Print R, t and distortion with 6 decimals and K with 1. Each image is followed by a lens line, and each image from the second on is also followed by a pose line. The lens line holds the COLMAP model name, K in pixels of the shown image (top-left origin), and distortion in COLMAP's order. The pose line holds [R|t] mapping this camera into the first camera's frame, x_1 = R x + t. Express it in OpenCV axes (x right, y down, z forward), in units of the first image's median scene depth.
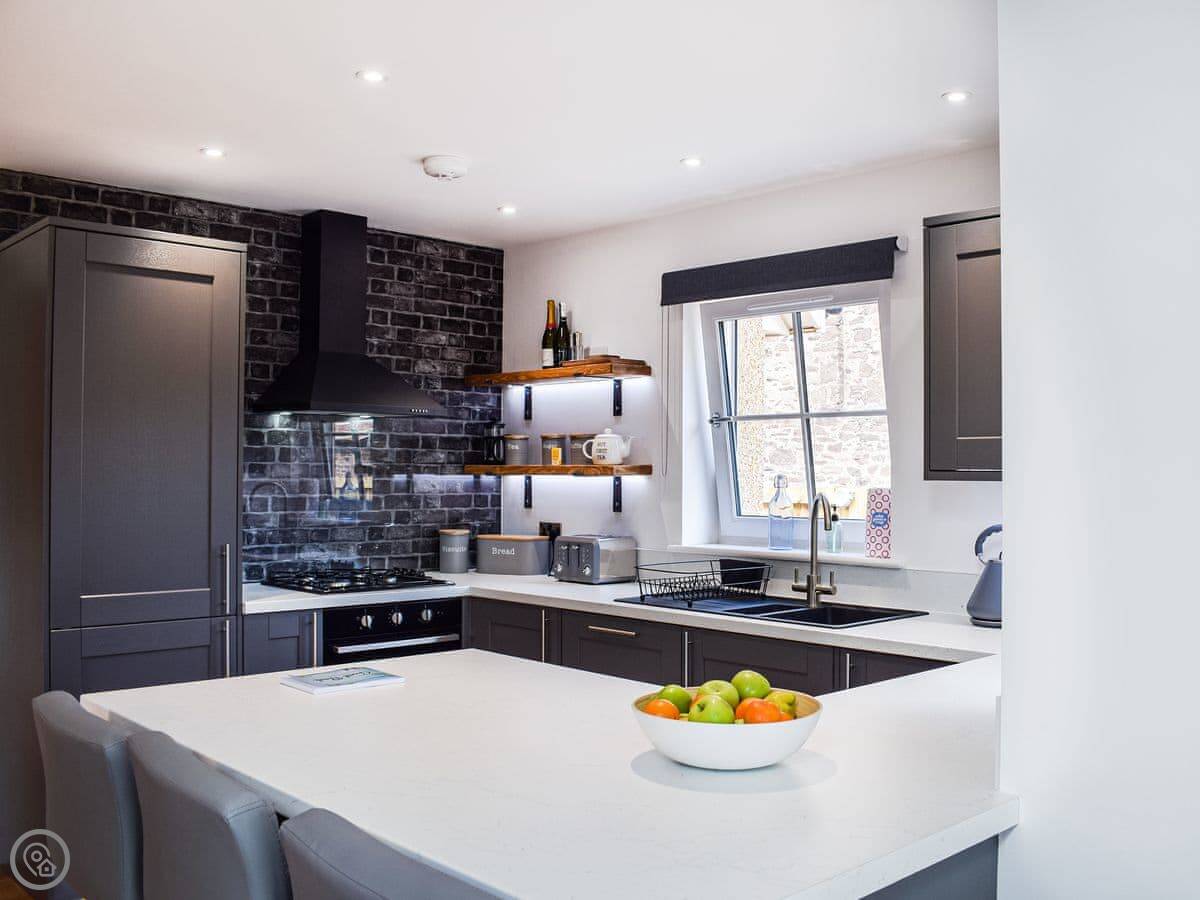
lens RADIAL K [[1107.0, 0, 600.0], [0, 1107.0, 450.0], [0, 0, 1]] dist [-0.077121, 0.001968]
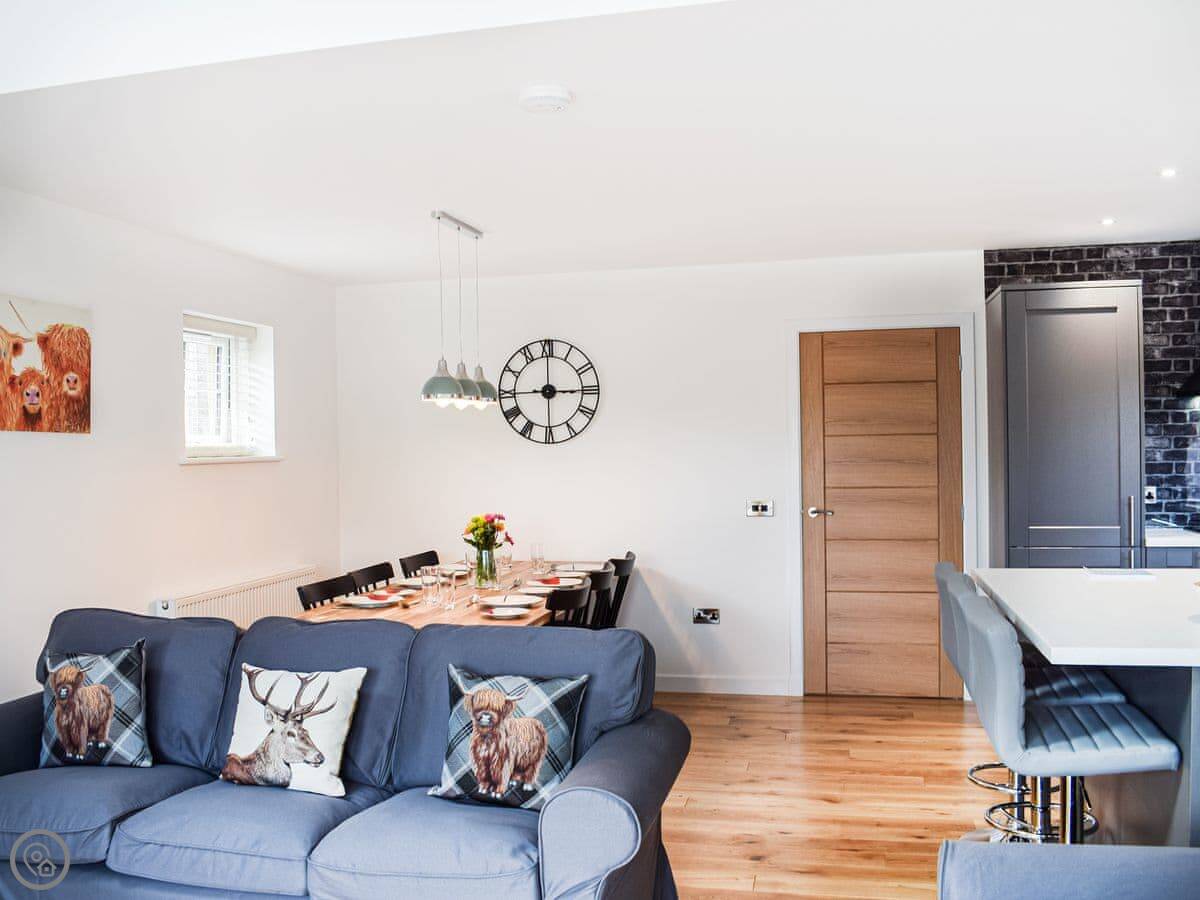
lens RADIAL K [[1107.0, 0, 600.0], [0, 1107.0, 450.0], [0, 0, 1]] dist [-0.077121, 0.001968]
pose [[0.552339, -0.009094, -0.833570, 0.340797], [0.036872, 0.999228, 0.013531, -0.013308], [0.832804, -0.038209, 0.552248, -0.258255]]
